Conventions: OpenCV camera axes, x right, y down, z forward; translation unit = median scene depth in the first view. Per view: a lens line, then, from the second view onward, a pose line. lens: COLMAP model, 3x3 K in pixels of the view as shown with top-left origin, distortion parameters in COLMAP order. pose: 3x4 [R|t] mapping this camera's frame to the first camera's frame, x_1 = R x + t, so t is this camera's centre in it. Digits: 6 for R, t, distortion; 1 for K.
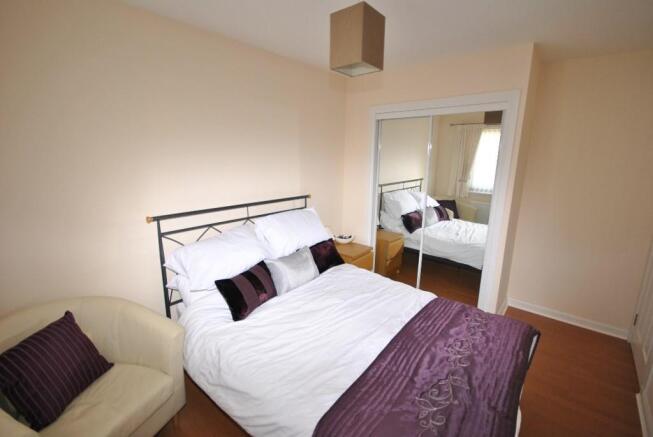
lens RADIAL K [[285.9, 0, 324.3], [0, 285.9, 217.6], [0, 0, 1]] dist [-0.002462, -0.003474]
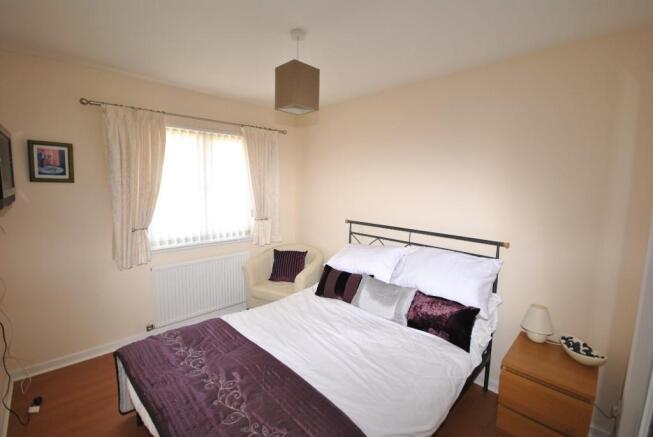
lens RADIAL K [[285.9, 0, 322.9], [0, 285.9, 218.1], [0, 0, 1]] dist [-0.002462, -0.003474]
pose [[-0.072304, 0.137520, -0.987857, 0.928305], [-0.217855, 0.964355, 0.150193, -0.208466], [0.973299, 0.226069, -0.039767, 0.853578]]
